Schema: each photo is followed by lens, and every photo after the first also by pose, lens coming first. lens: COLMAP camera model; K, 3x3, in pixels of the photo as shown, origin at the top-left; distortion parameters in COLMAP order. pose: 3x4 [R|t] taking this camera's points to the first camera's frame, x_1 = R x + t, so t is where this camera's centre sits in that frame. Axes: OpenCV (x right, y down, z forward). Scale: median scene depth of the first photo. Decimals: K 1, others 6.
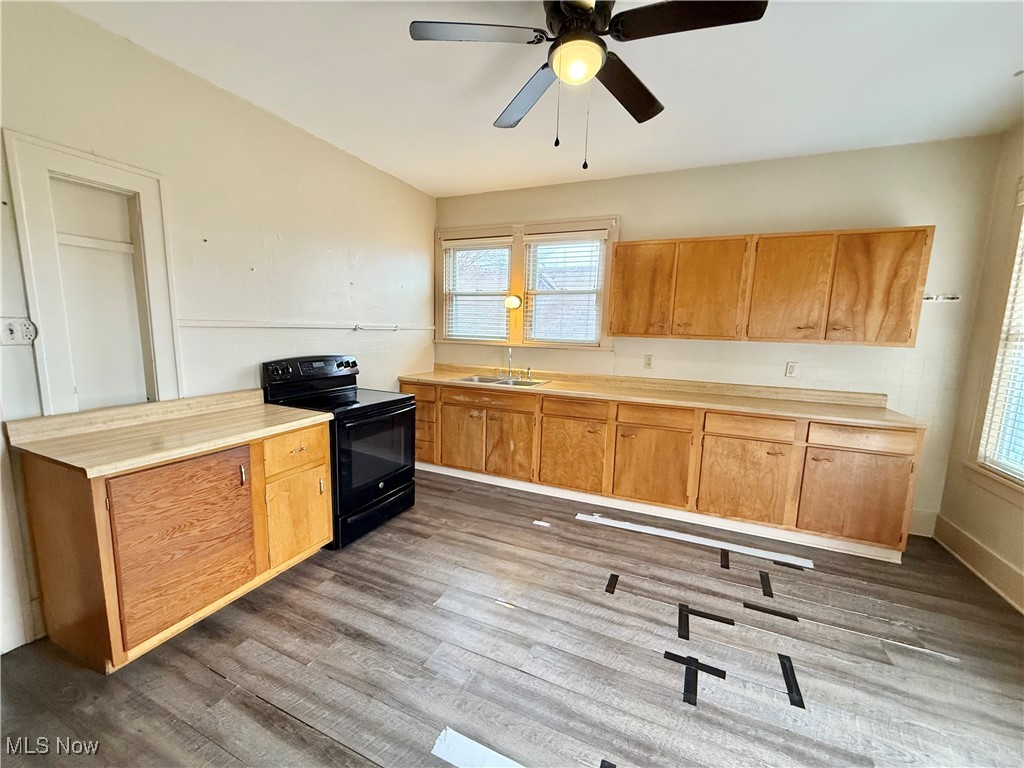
lens RADIAL K [[408.9, 0, 511.0], [0, 408.9, 386.3], [0, 0, 1]] dist [0.001098, -0.000756]
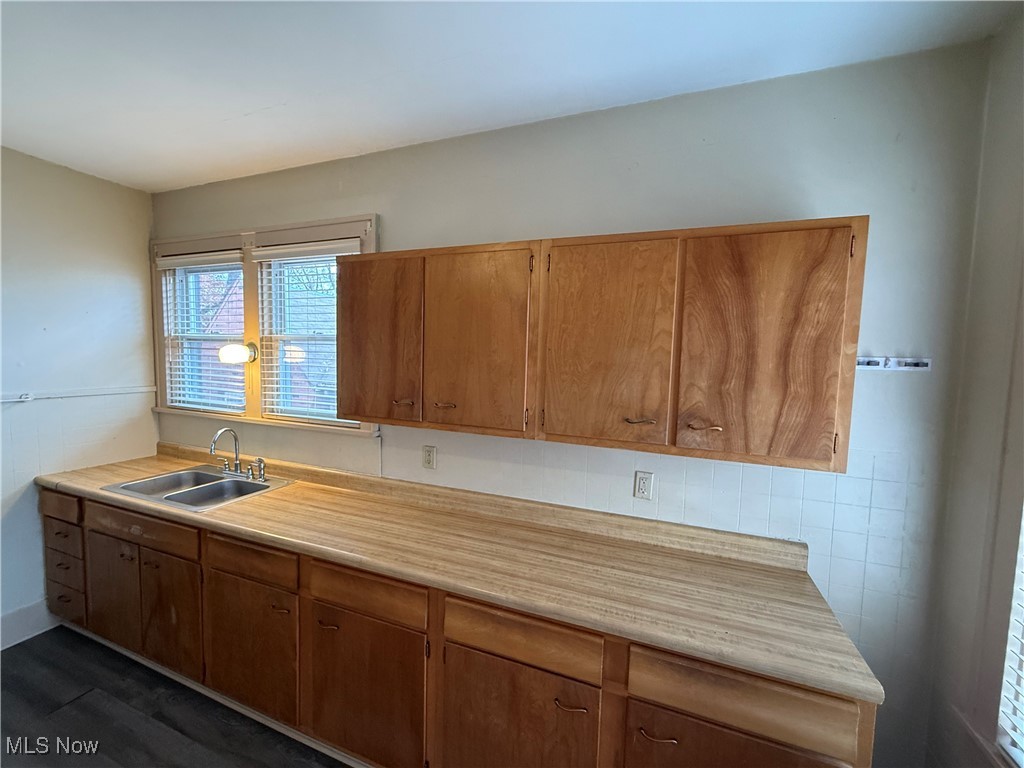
lens RADIAL K [[408.9, 0, 517.4], [0, 408.9, 386.0], [0, 0, 1]] dist [0.001098, -0.000756]
pose [[0.999016, -0.003369, 0.044233, 0.529183], [0.006494, 0.997477, -0.070688, -0.145528], [-0.043883, 0.070906, 0.996517, 0.486694]]
